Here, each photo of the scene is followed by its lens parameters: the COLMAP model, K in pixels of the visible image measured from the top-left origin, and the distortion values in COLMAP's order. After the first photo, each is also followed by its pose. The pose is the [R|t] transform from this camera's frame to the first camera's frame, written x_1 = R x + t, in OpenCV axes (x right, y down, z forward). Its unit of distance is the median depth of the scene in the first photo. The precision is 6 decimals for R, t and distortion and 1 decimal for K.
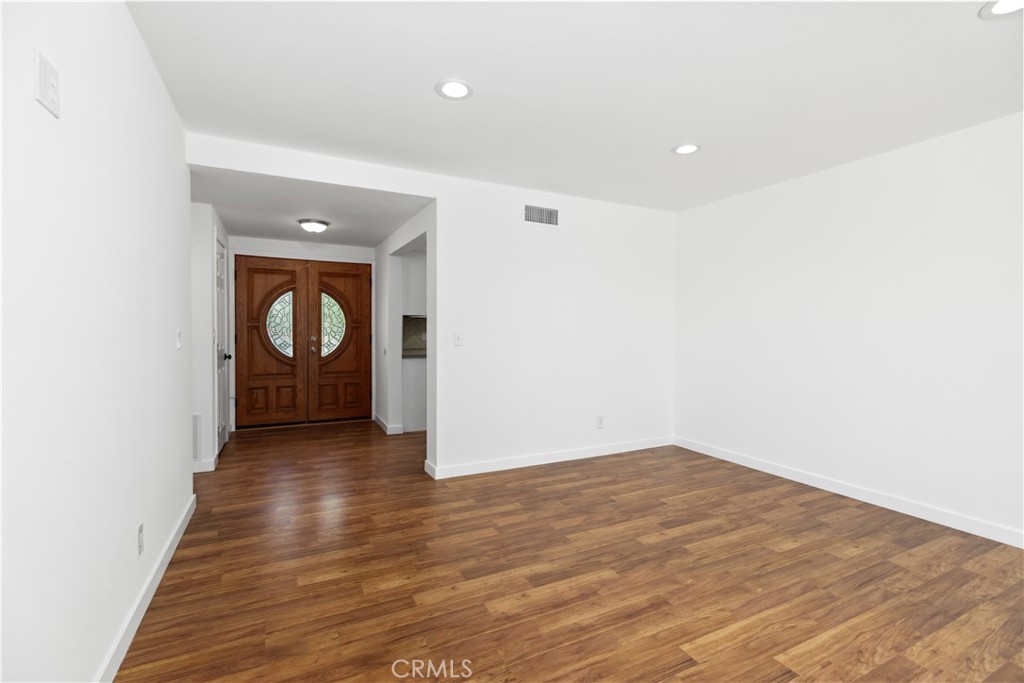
lens RADIAL K [[457.8, 0, 507.3], [0, 457.8, 339.1], [0, 0, 1]] dist [0.001279, 0.000779]
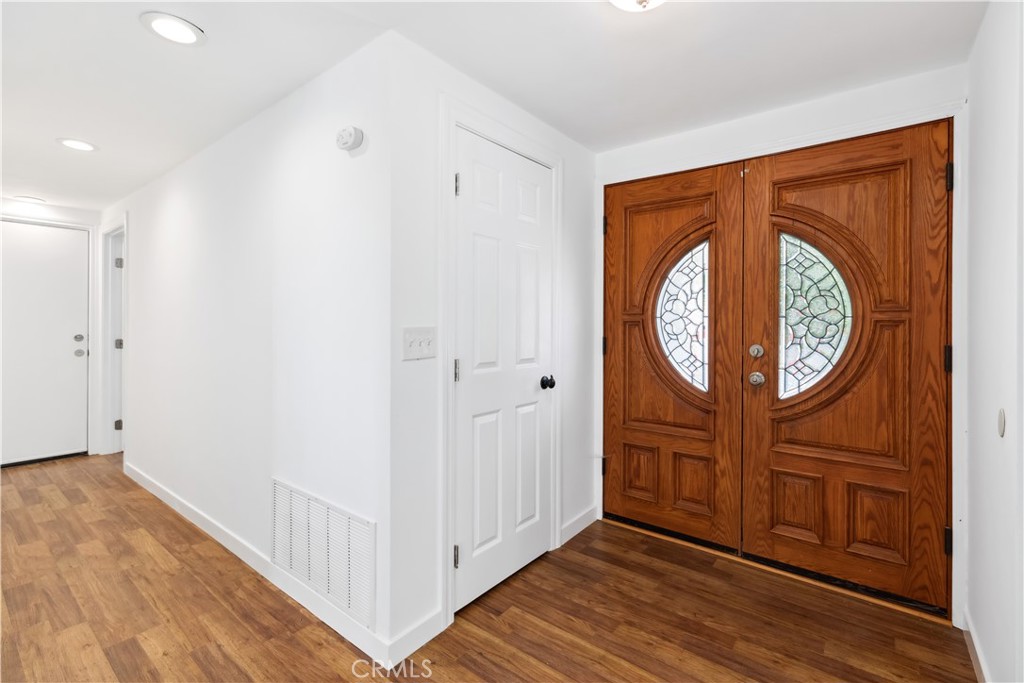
lens RADIAL K [[457.8, 0, 513.1], [0, 457.8, 323.7], [0, 0, 1]] dist [0.001279, 0.000779]
pose [[0.423981, -0.001171, -0.905671, -0.158982], [-0.018809, 0.999772, -0.010098, -0.018088], [0.905476, 0.021316, 0.423862, 0.672163]]
